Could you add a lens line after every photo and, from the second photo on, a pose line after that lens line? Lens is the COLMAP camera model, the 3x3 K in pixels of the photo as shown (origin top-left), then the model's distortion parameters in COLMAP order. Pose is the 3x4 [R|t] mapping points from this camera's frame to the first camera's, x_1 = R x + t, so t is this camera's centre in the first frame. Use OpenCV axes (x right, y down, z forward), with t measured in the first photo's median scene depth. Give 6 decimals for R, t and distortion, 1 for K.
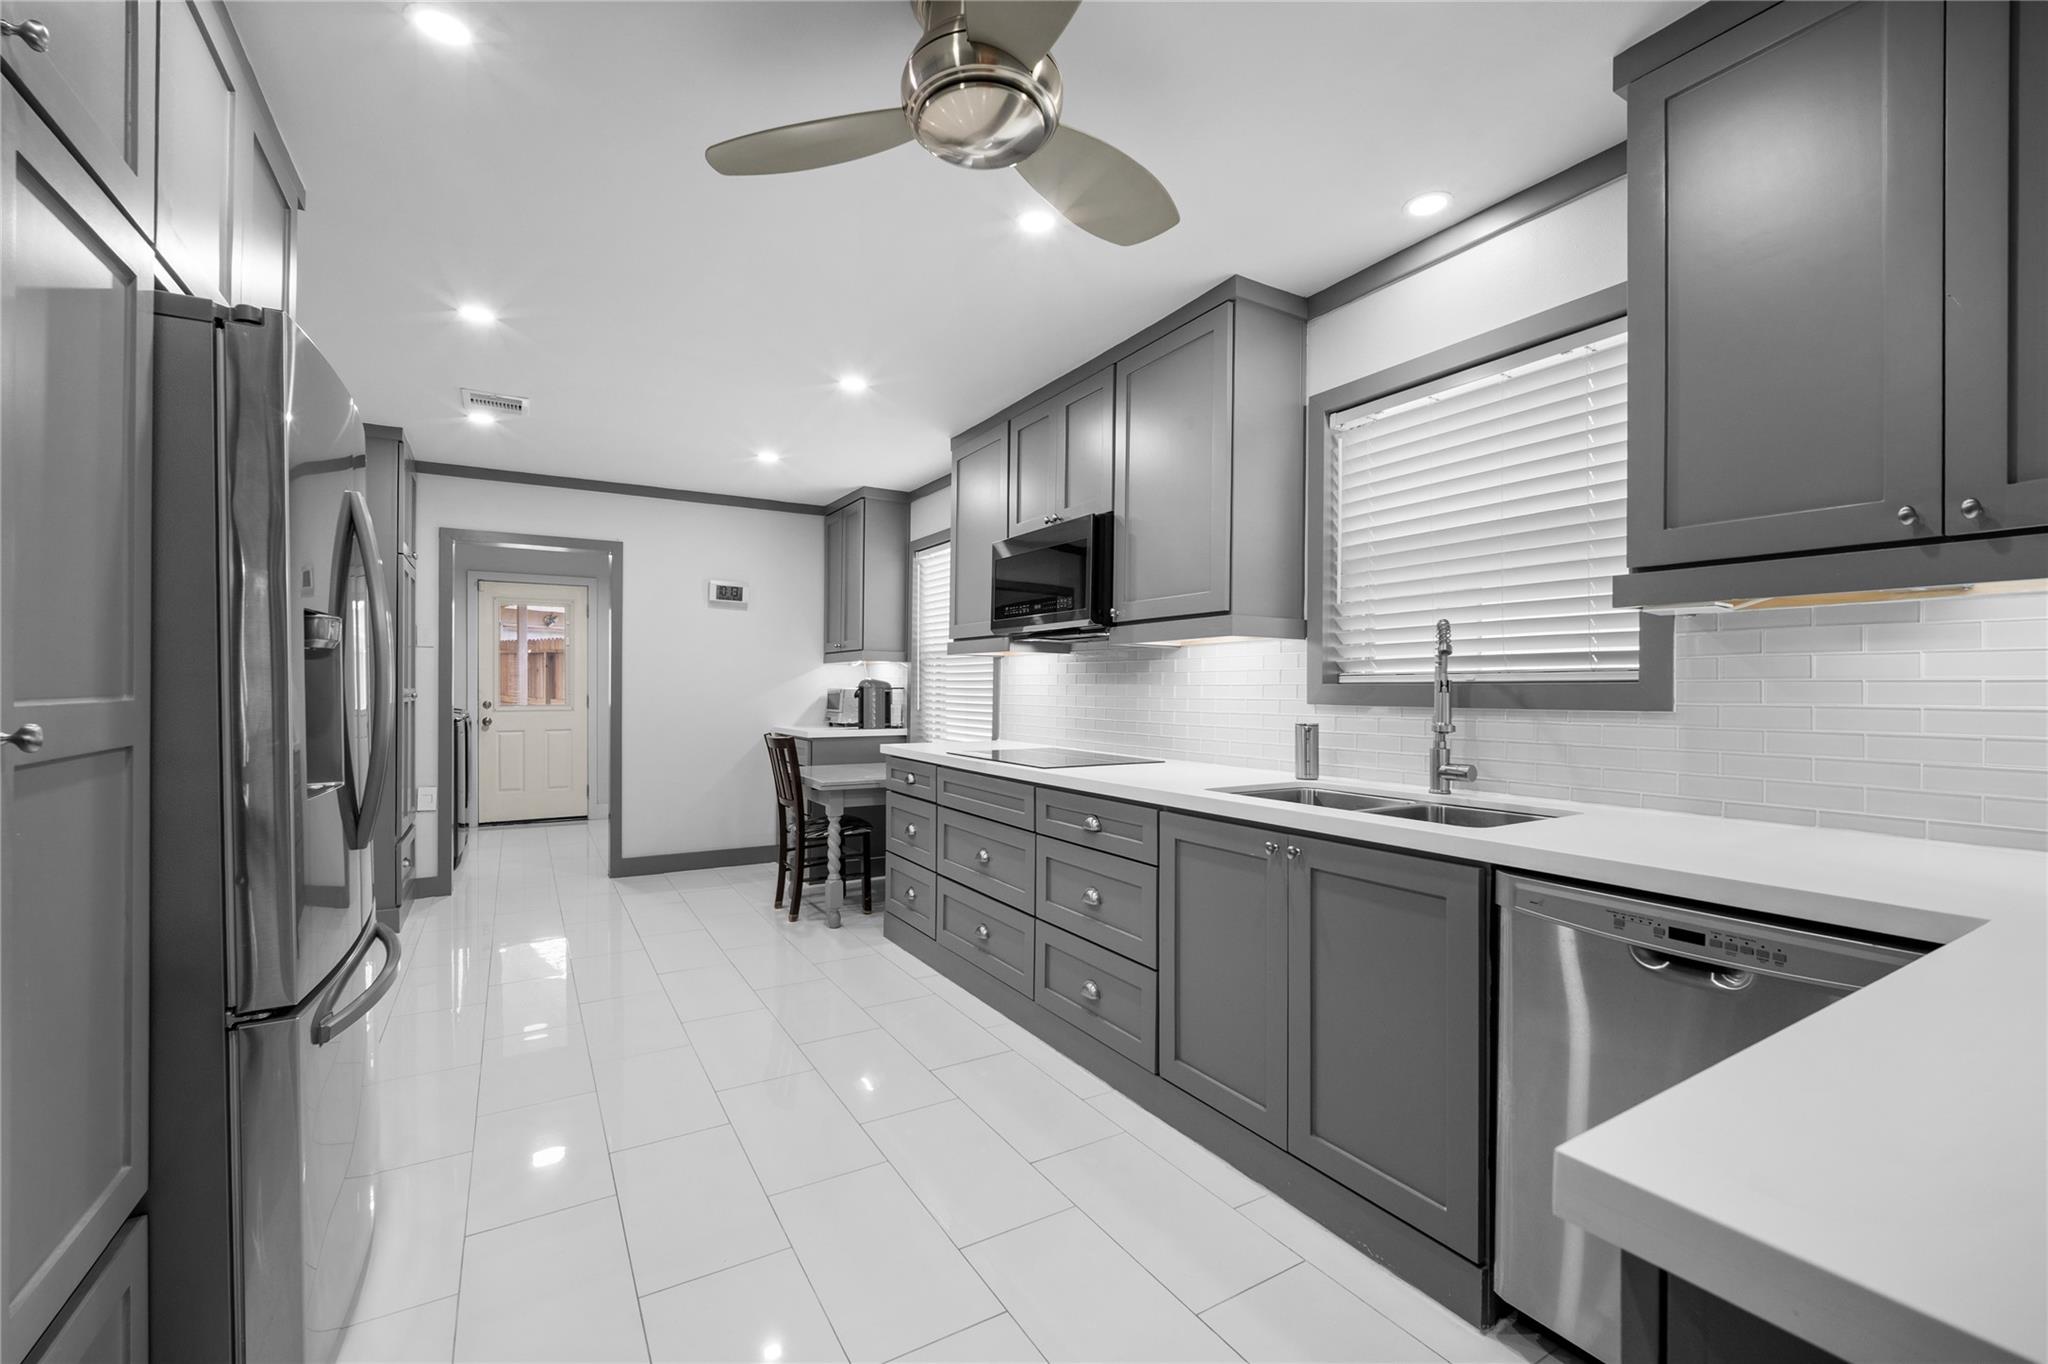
lens RADIAL K [[847.5, 0, 1006.2], [0, 847.5, 687.4], [0, 0, 1]] dist [-0.008868, 0.001673]
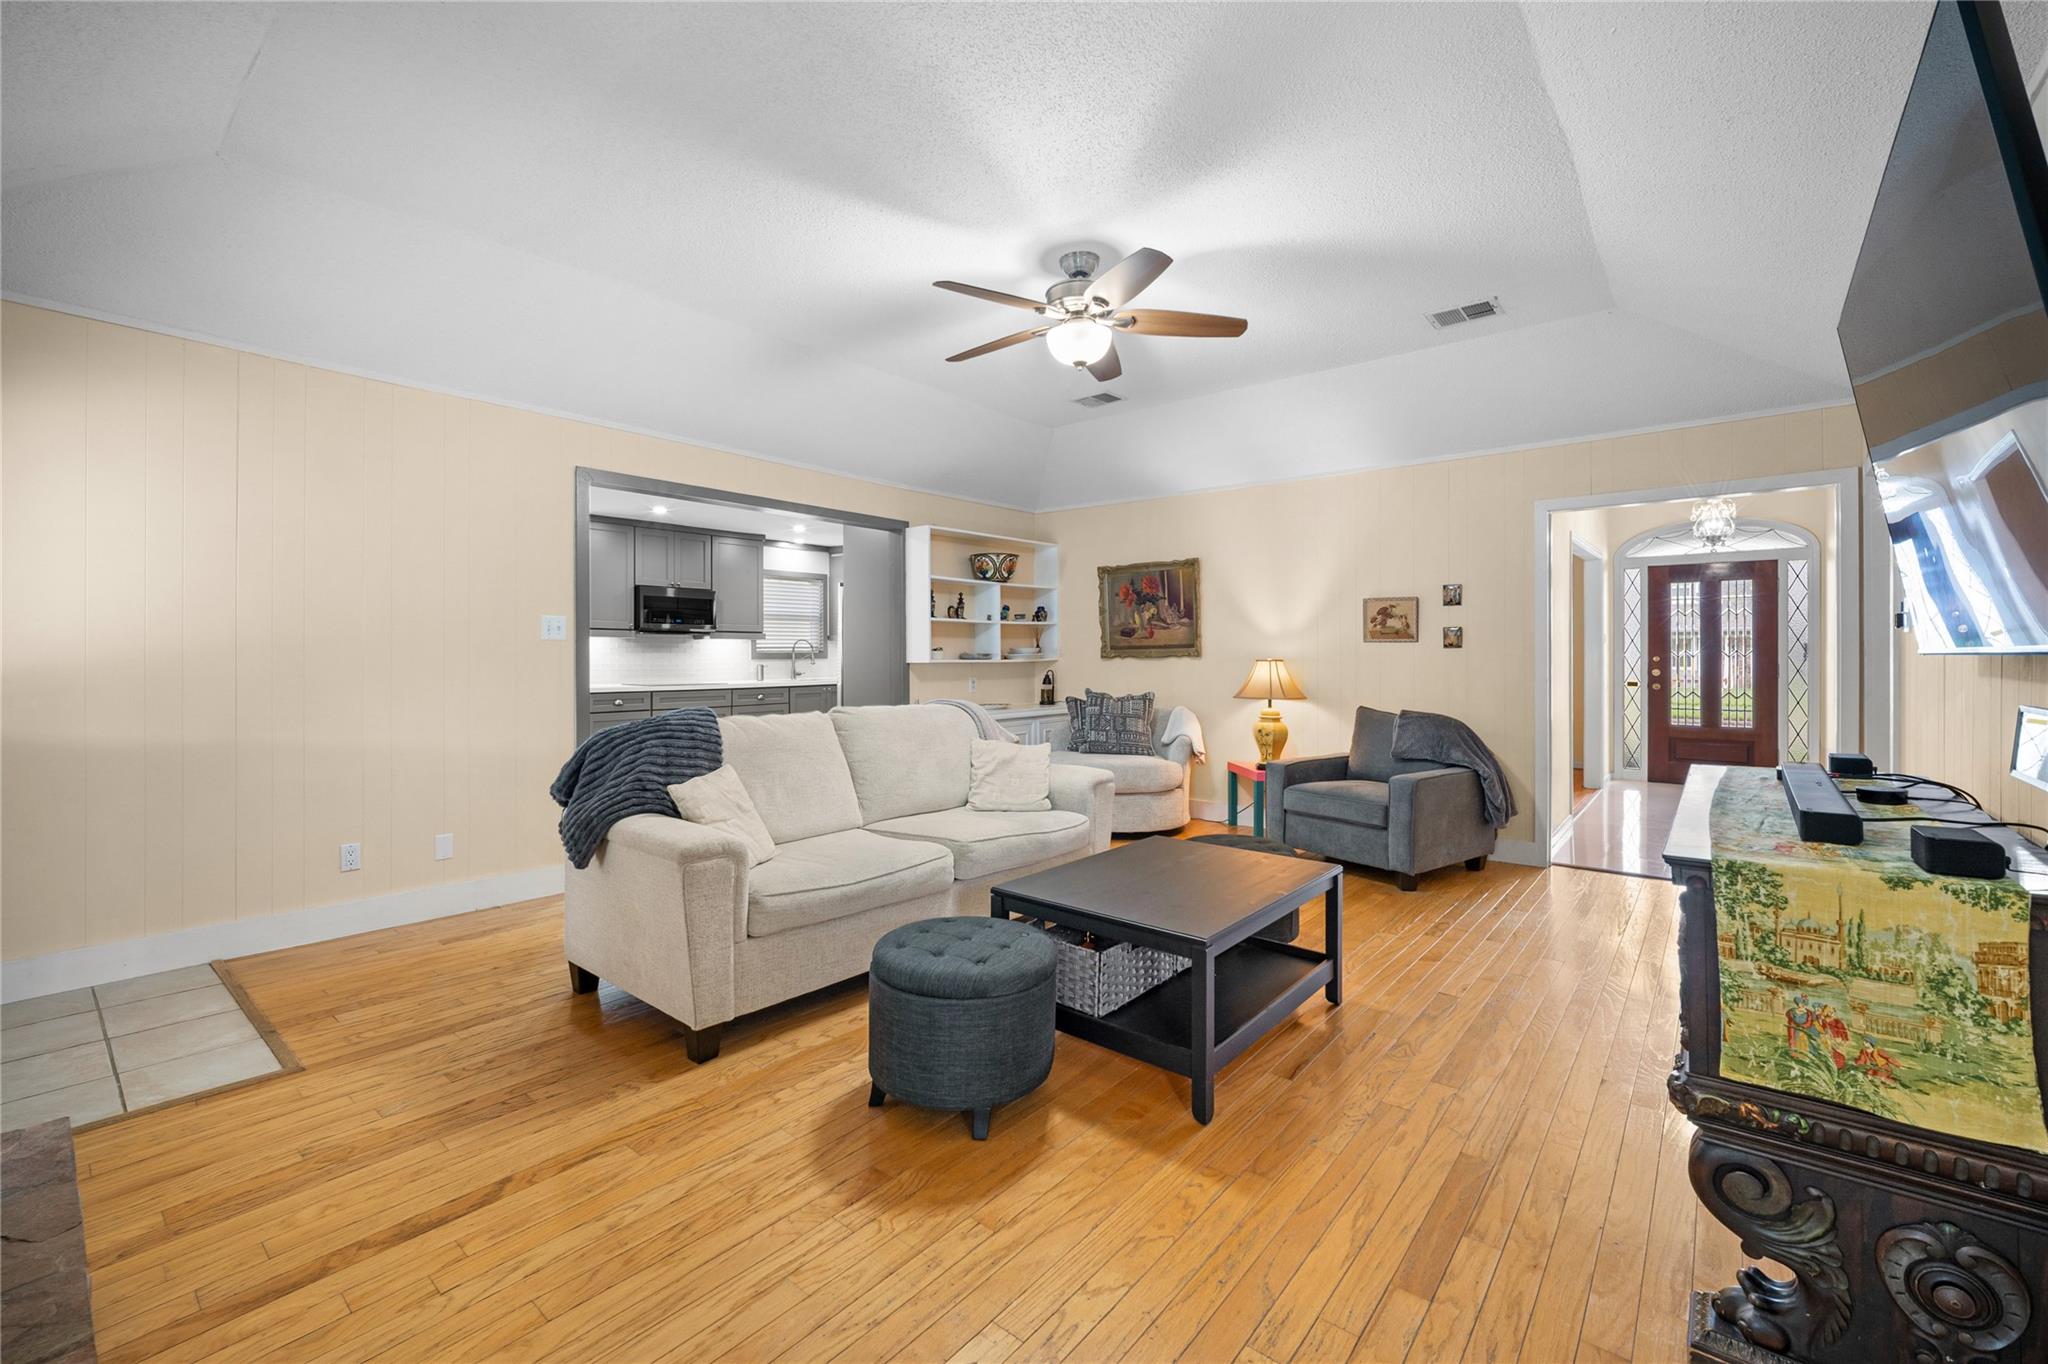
lens RADIAL K [[847.5, 0, 1014.5], [0, 847.5, 648.5], [0, 0, 1]] dist [-0.008868, 0.001673]
pose [[-0.331178, 0.003660, 0.943561, -2.638950], [0.000009, 0.999992, -0.003876, -0.008226], [-0.943568, -0.001276, -0.331175, 0.941421]]
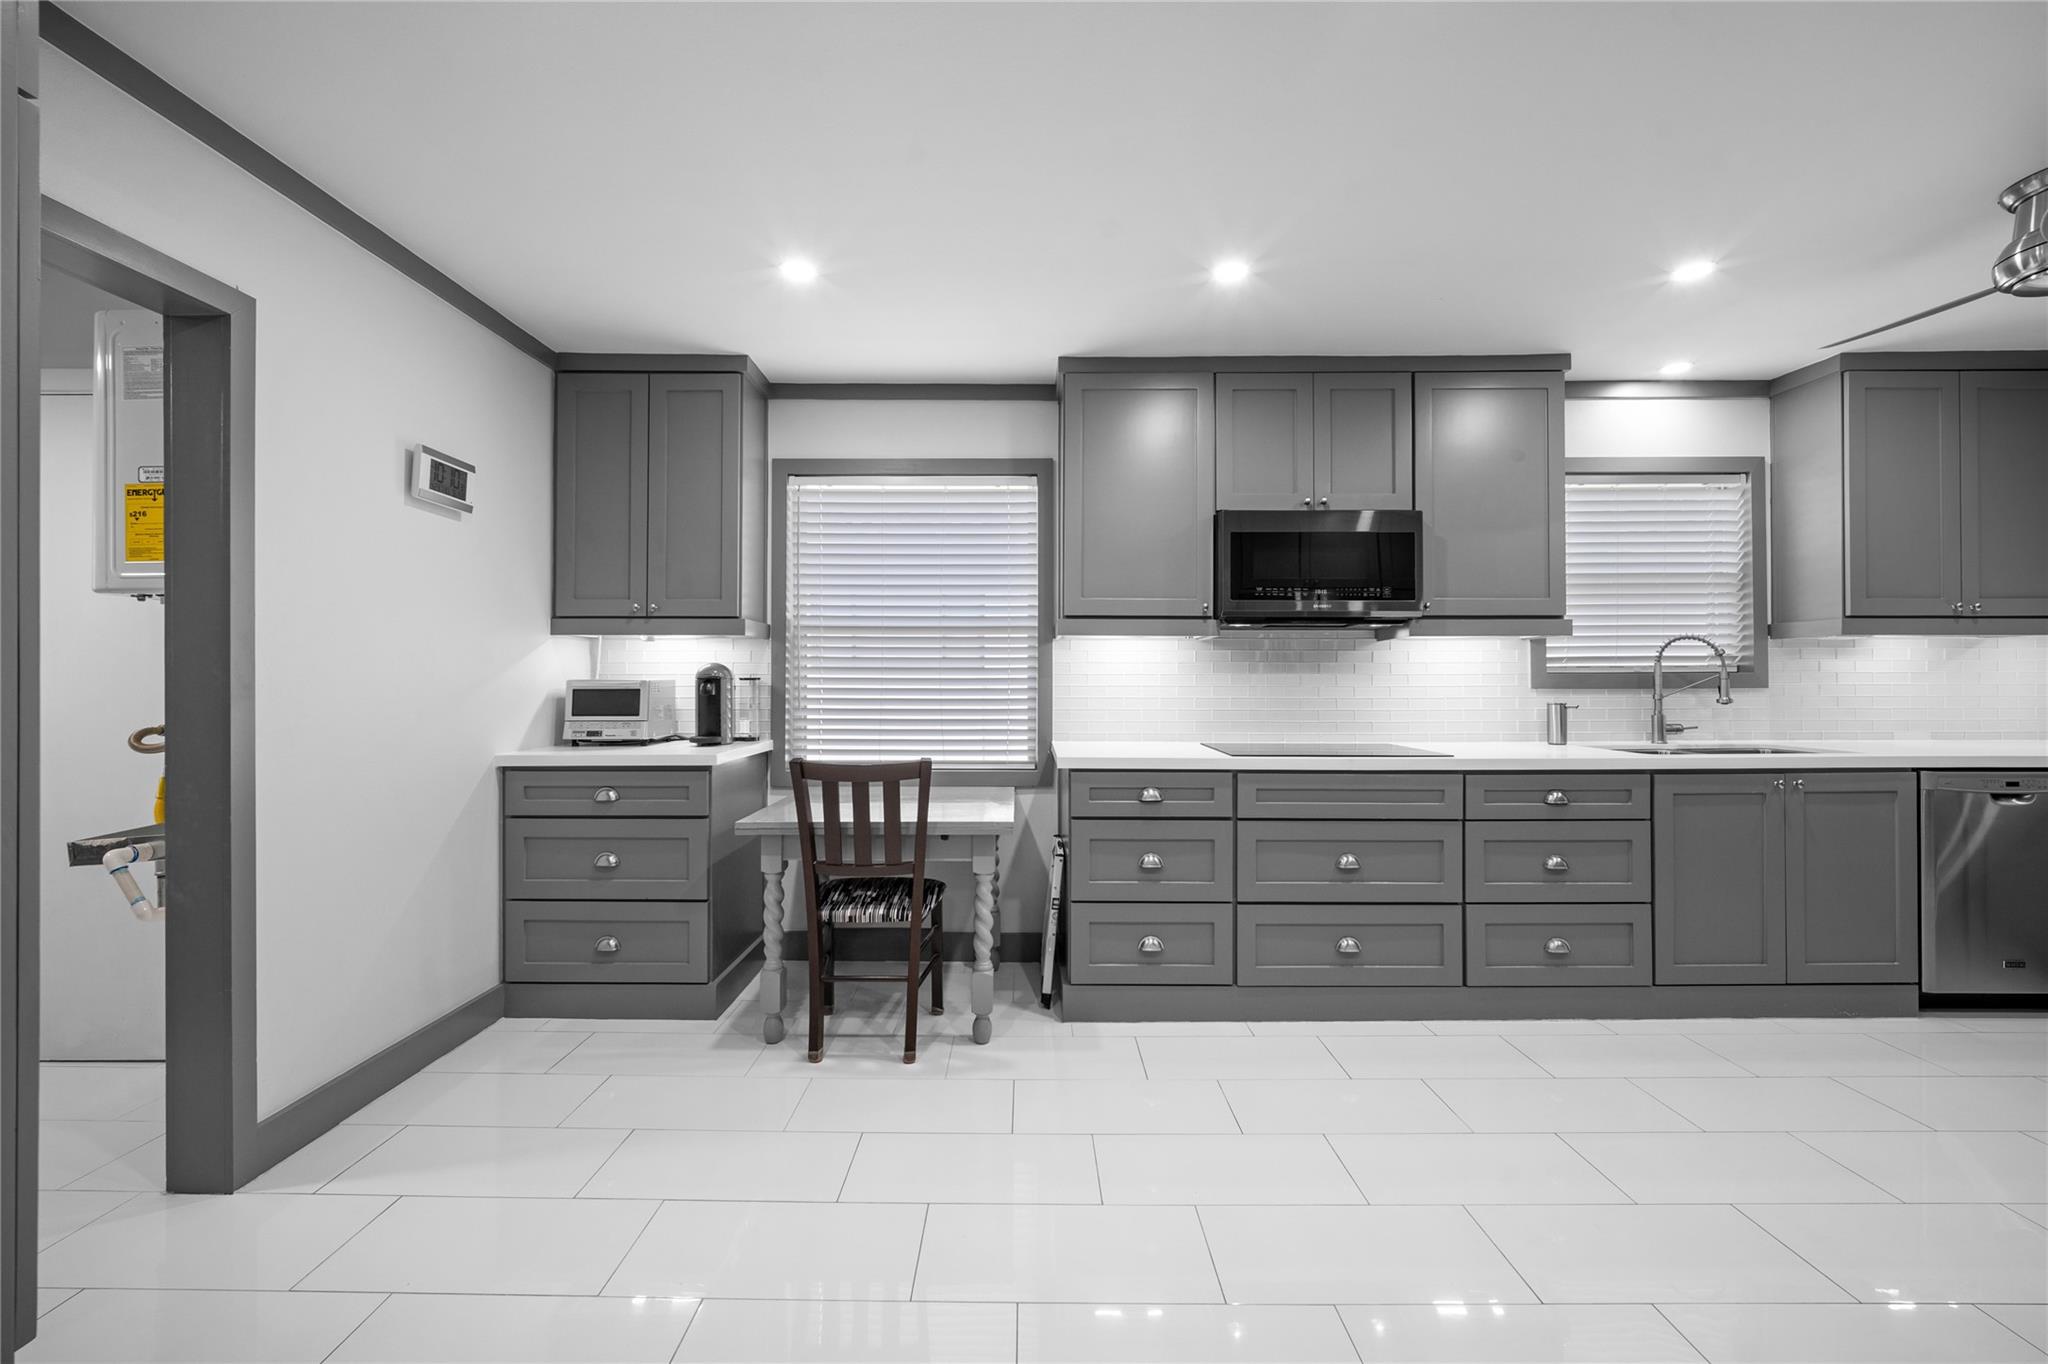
lens RADIAL K [[847.5, 0, 1012.4], [0, 847.5, 681.7], [0, 0, 1]] dist [-0.008868, 0.001673]
pose [[0.511978, -0.001522, 0.858997, -0.999437], [0.001484, 0.999999, 0.000887, 0.005012], [-0.858997, 0.000821, 0.511980, 0.852963]]
